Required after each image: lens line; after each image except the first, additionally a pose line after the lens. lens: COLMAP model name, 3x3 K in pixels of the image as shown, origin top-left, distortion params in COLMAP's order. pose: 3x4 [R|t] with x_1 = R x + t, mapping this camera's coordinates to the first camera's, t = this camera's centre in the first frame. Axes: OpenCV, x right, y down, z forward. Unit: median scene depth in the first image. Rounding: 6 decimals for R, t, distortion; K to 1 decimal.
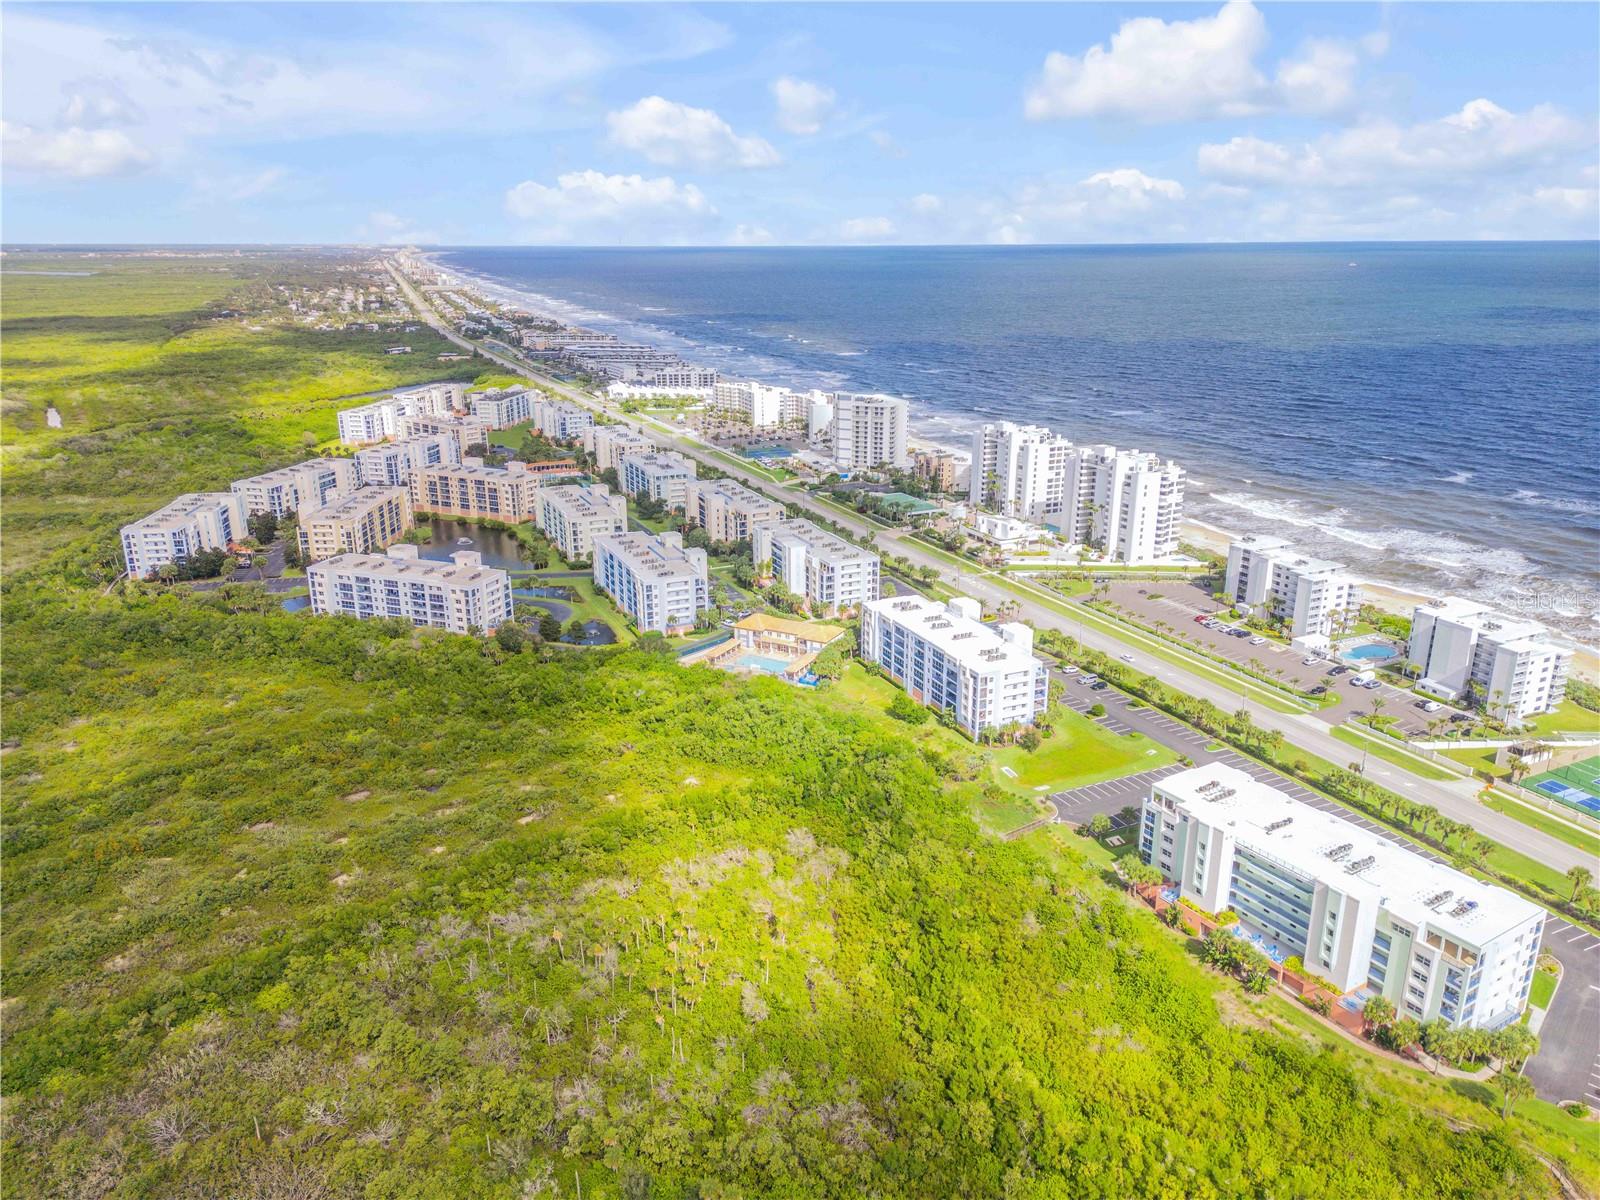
lens RADIAL K [[1114.4, 0, 801.9], [0, 1114.4, 597.8], [0, 0, 1]] dist [0.085936, -0.088984]
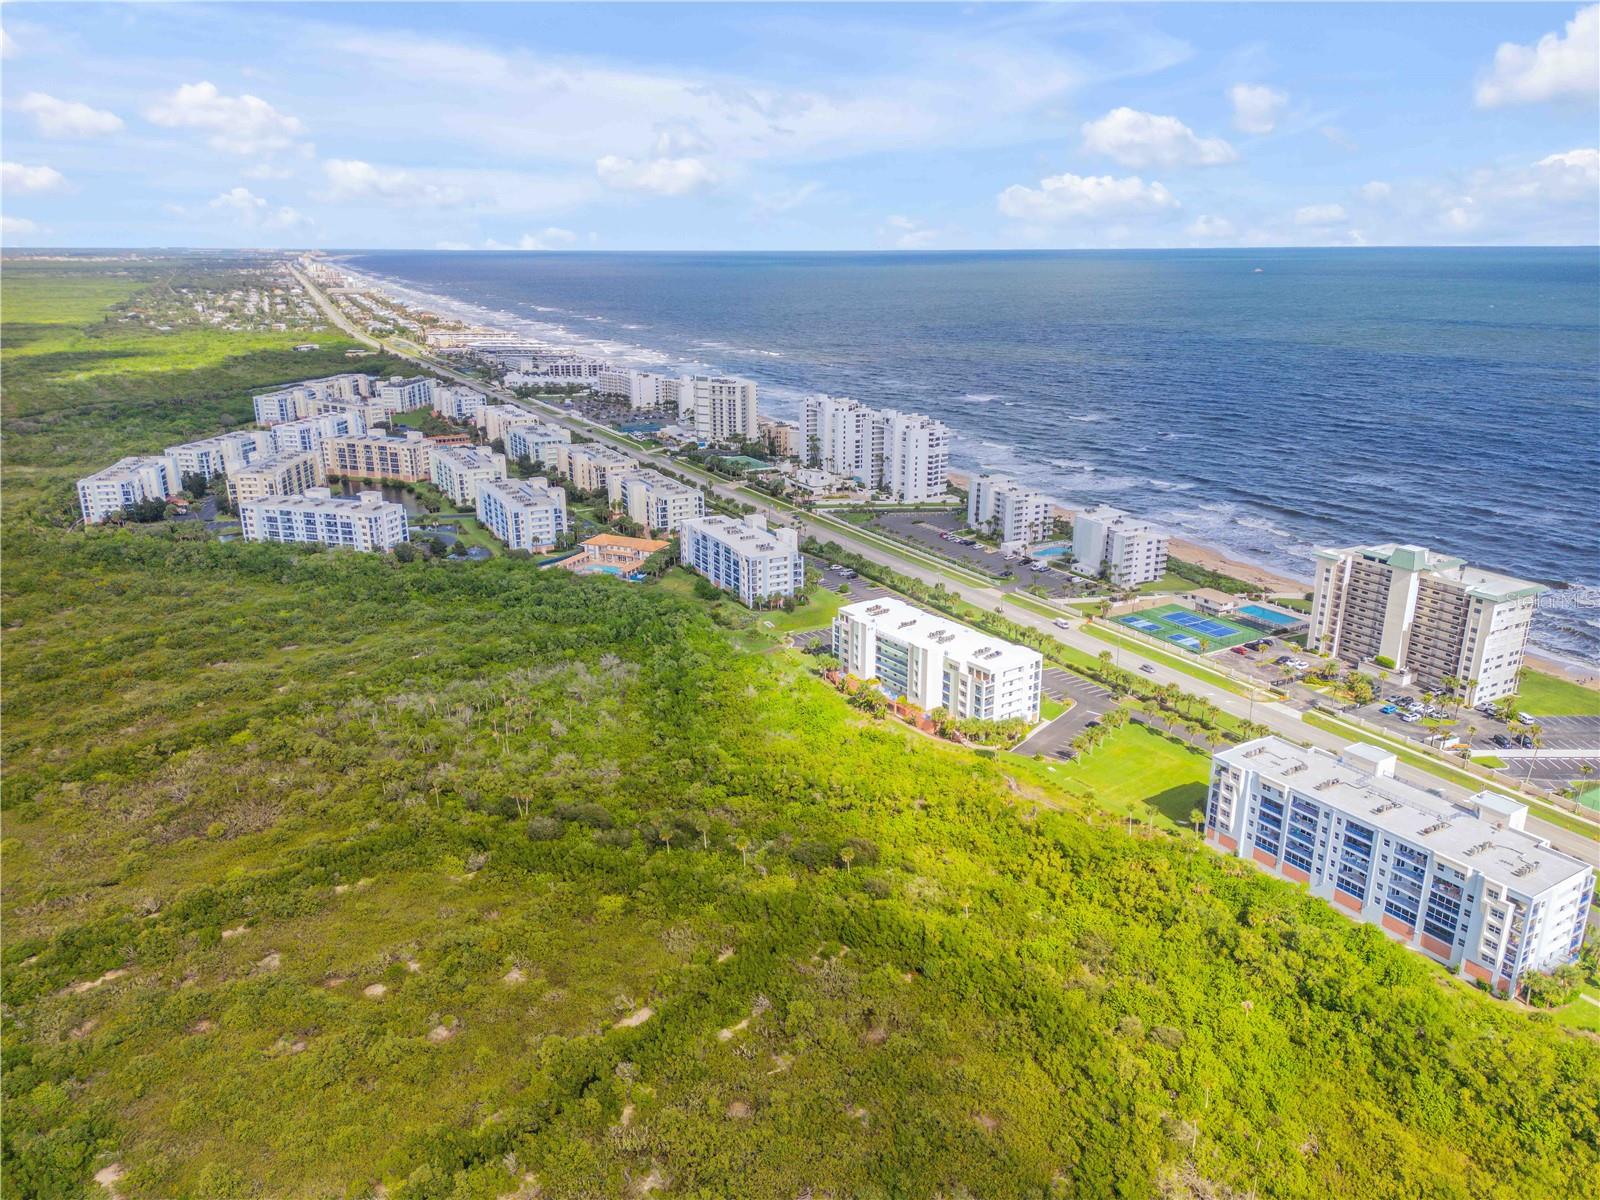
lens RADIAL K [[1114.4, 0, 801.9], [0, 1114.4, 597.8], [0, 0, 1]] dist [0.085936, -0.088984]
pose [[0.997518, -0.019359, 0.067692, 0.098741], [0.019627, 0.999802, -0.003305, 0.095123], [-0.067614, 0.004625, 0.997701, -0.299732]]
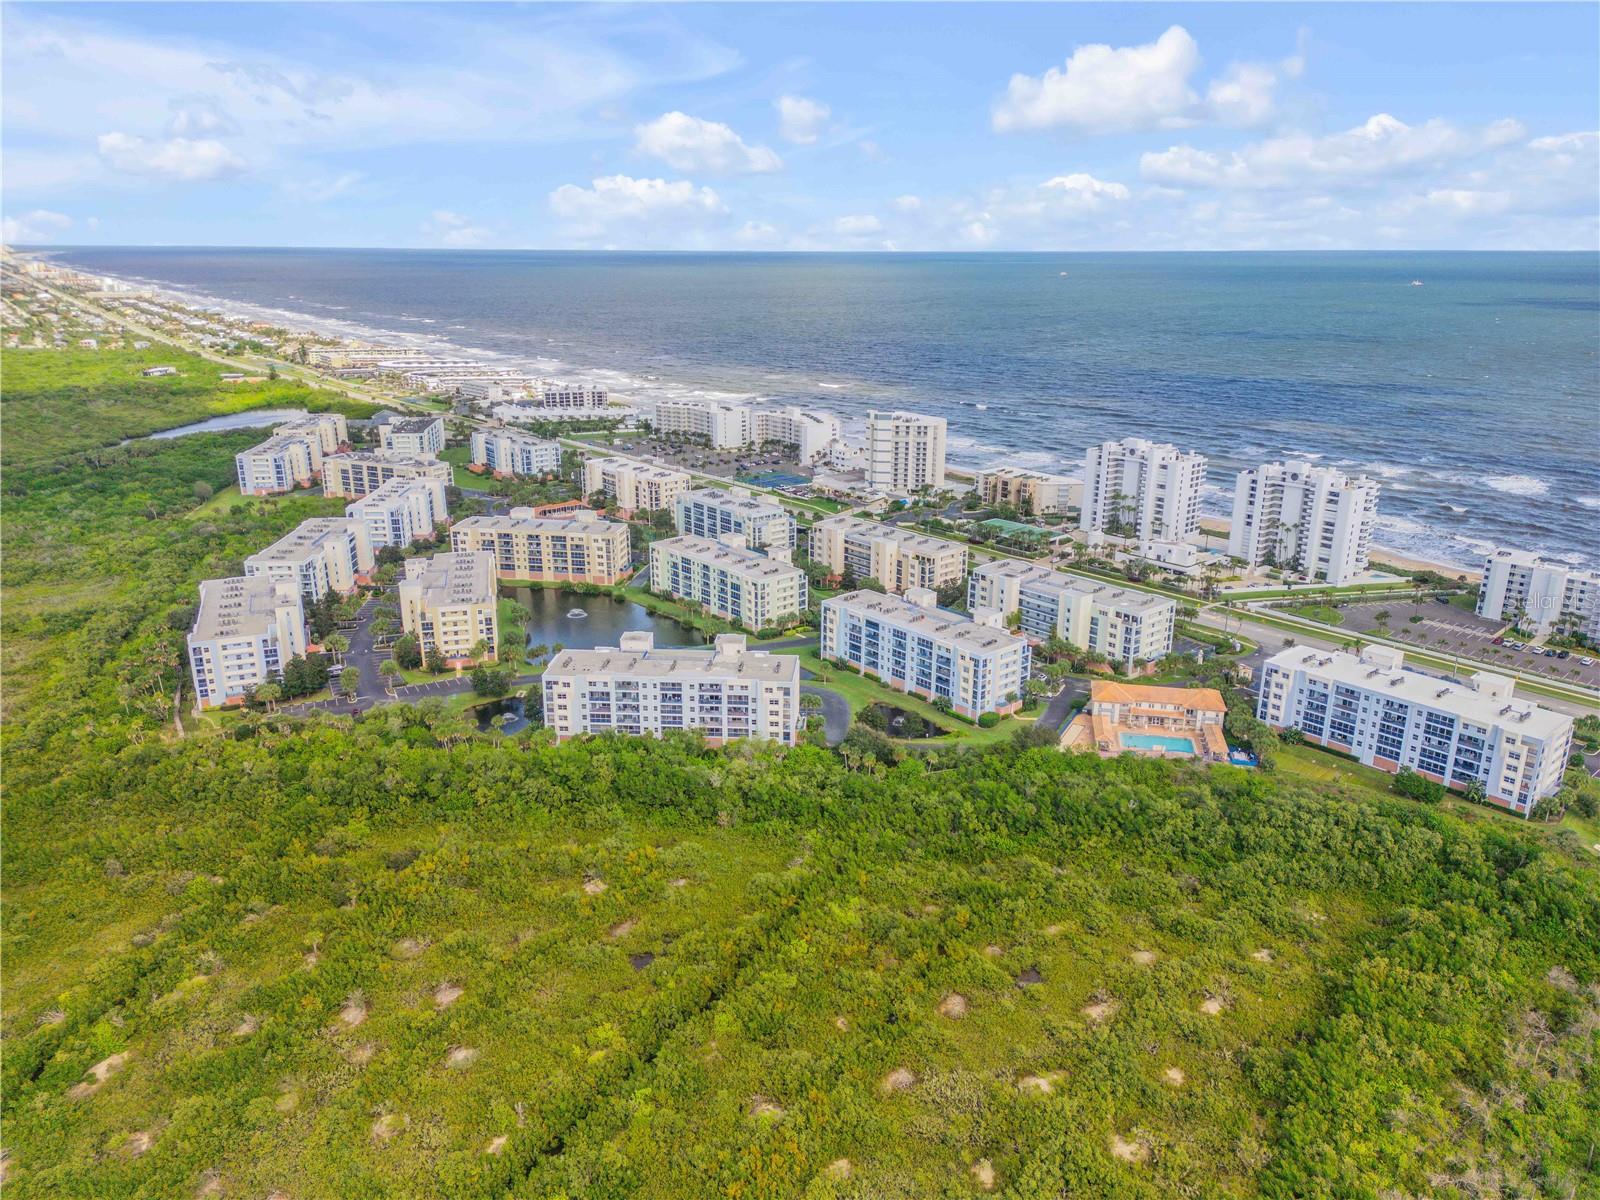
lens RADIAL K [[1114.4, 0, 801.9], [0, 1114.4, 597.8], [0, 0, 1]] dist [0.085936, -0.088984]
pose [[0.960317, -0.077579, 0.267905, -0.479308], [0.078547, 0.996885, 0.007120, -0.072266], [-0.267622, 0.014206, 0.963419, 0.226949]]
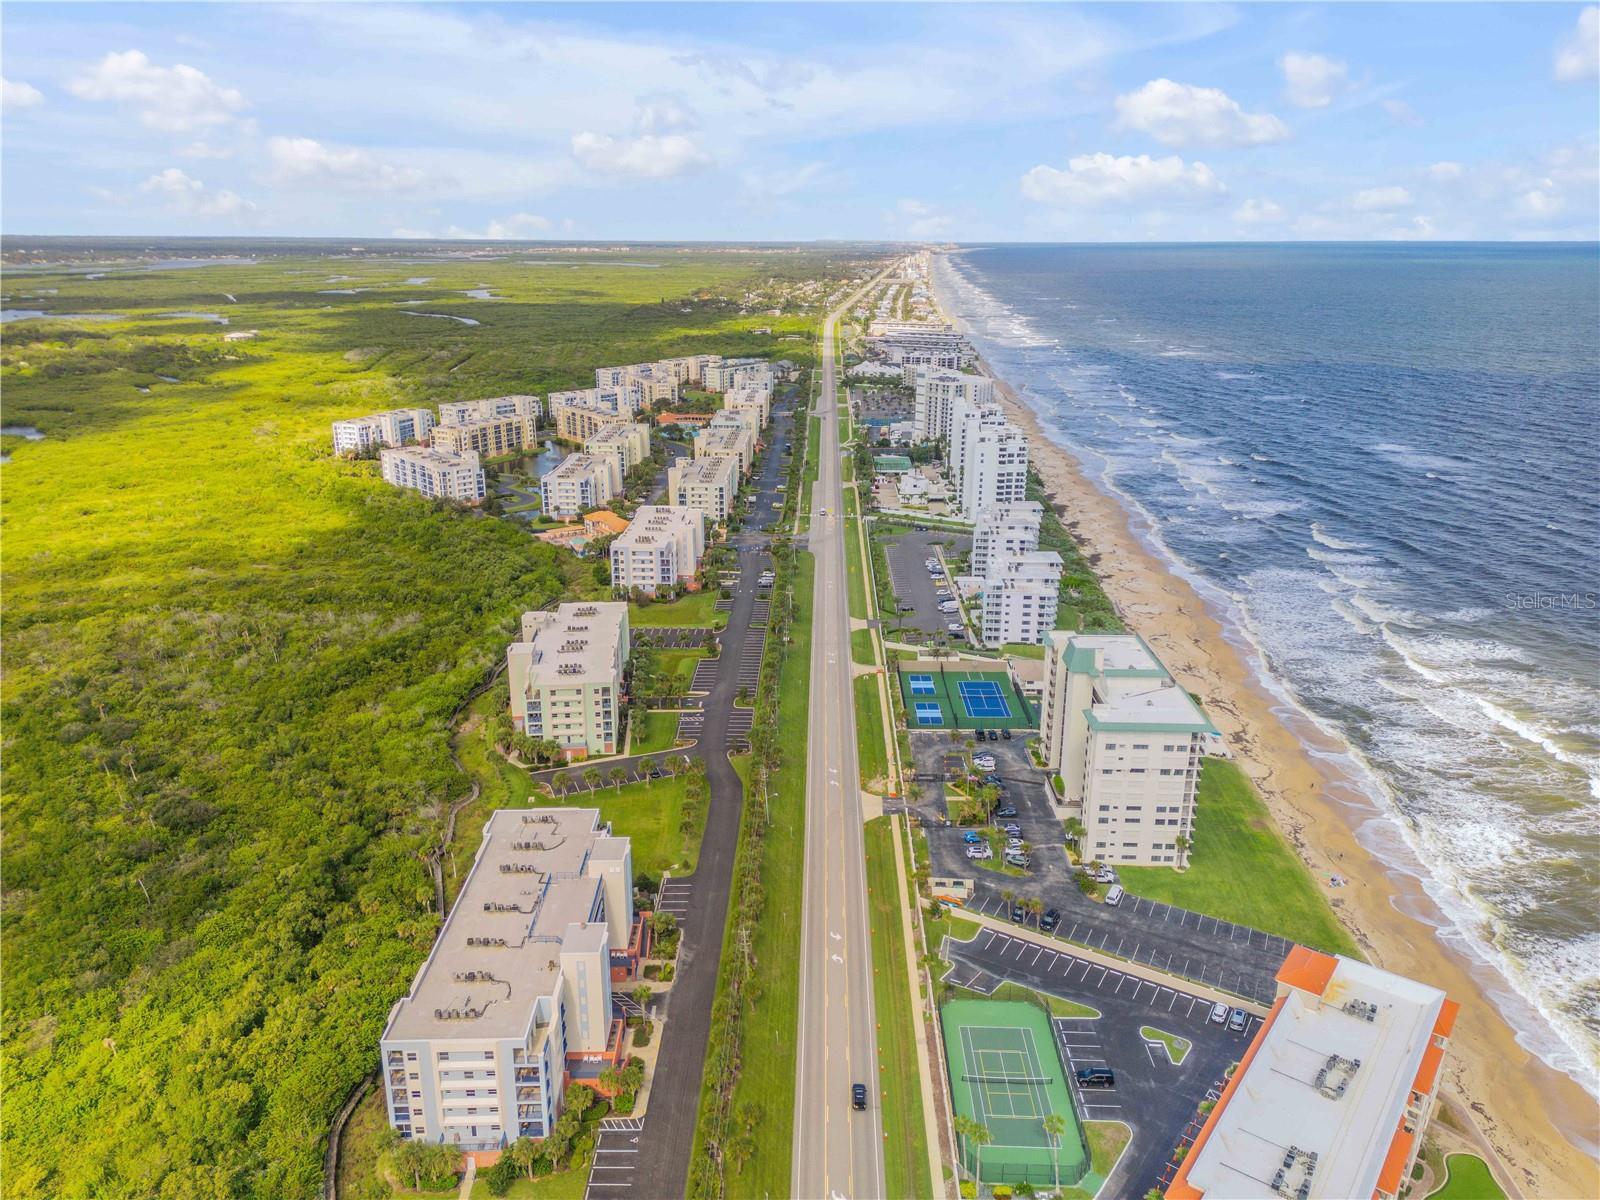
lens RADIAL K [[1114.4, 0, 801.9], [0, 1114.4, 597.8], [0, 0, 1]] dist [0.085936, -0.088984]
pose [[0.894309, 0.141434, -0.424510, 0.750168], [-0.140459, 0.989510, 0.033774, 0.038780], [0.424833, 0.029422, 0.904793, -0.123664]]
